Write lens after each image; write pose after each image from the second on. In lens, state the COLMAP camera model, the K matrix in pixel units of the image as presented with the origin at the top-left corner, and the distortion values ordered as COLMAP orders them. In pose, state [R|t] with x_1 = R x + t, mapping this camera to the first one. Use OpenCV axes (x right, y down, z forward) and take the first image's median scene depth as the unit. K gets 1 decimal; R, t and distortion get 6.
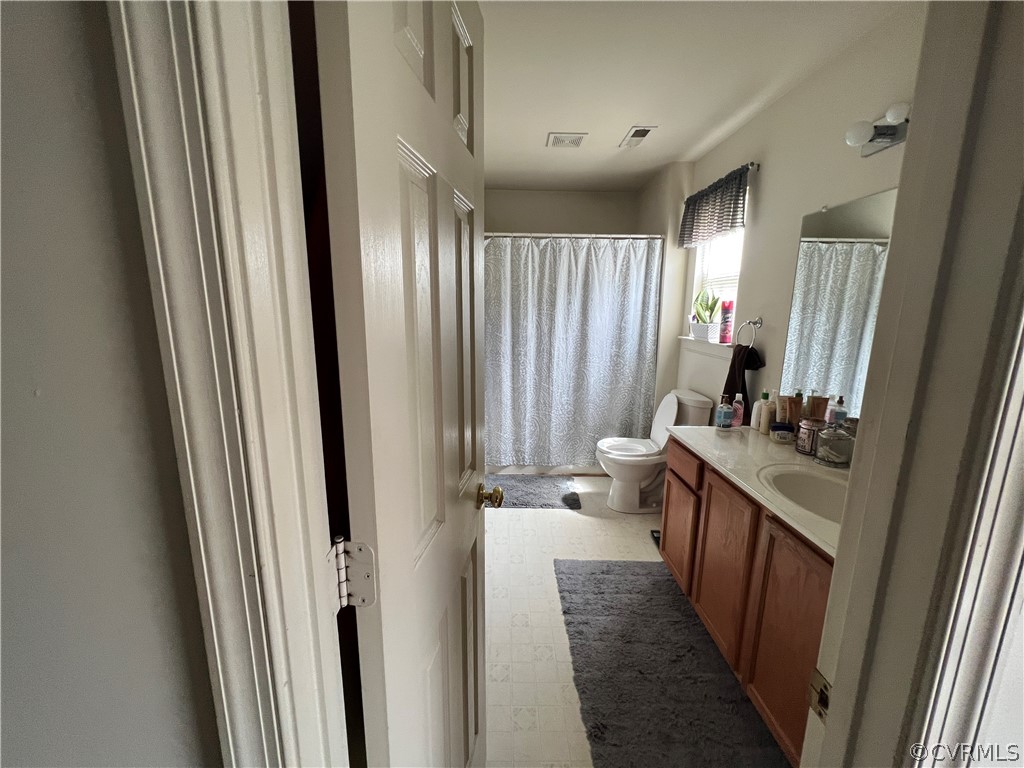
lens RADIAL K [[410.6, 0, 512.1], [0, 410.6, 382.9], [0, 0, 1]] dist [0.000484, 0.000101]
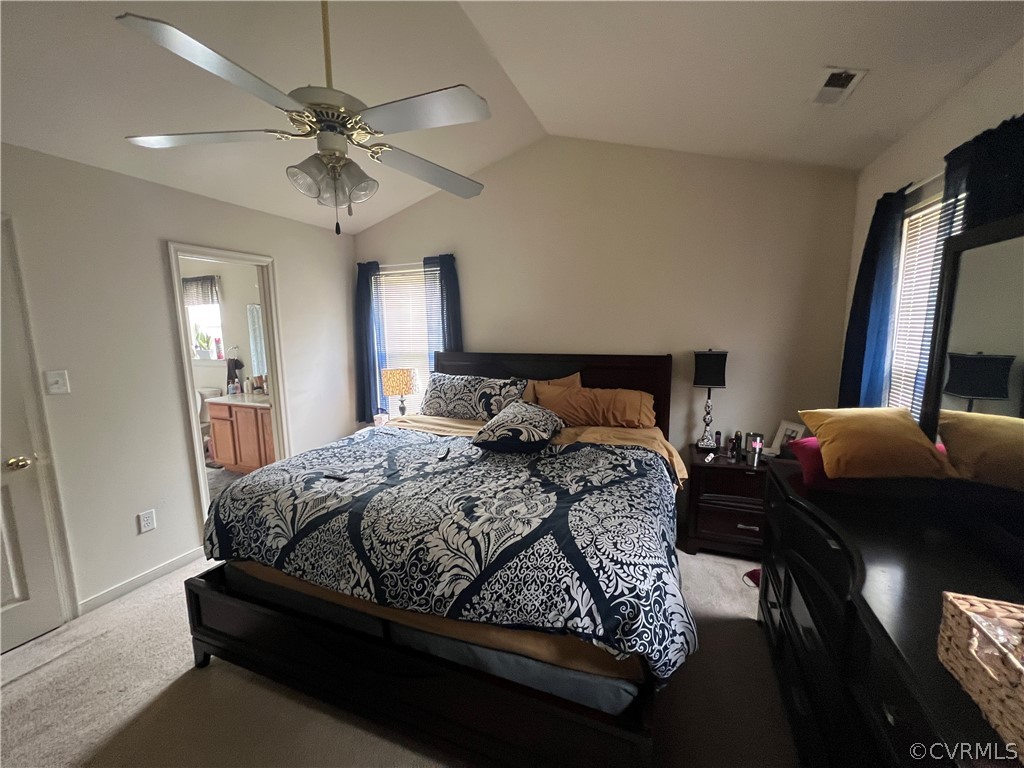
lens RADIAL K [[410.6, 0, 512.1], [0, 410.6, 382.9], [0, 0, 1]] dist [0.000484, 0.000101]
pose [[0.396633, -0.144294, 0.906566, -0.744079], [0.186316, 0.979668, 0.074414, 0.132198], [-0.898871, 0.139392, 0.415453, -1.080709]]
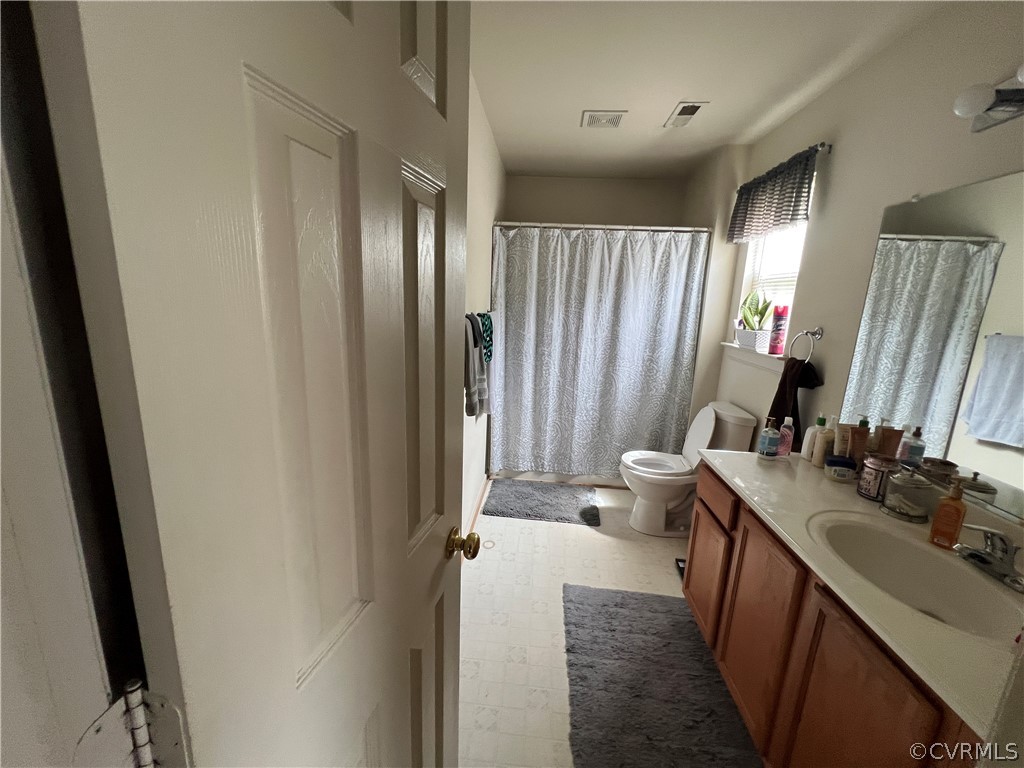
lens RADIAL K [[410.6, 0, 512.1], [0, 410.6, 382.9], [0, 0, 1]] dist [0.000484, 0.000101]
pose [[0.994917, 0.049994, -0.087412, 0.042667], [-0.048188, 0.998581, 0.022649, -0.029076], [0.088420, -0.018322, 0.995915, 0.083036]]
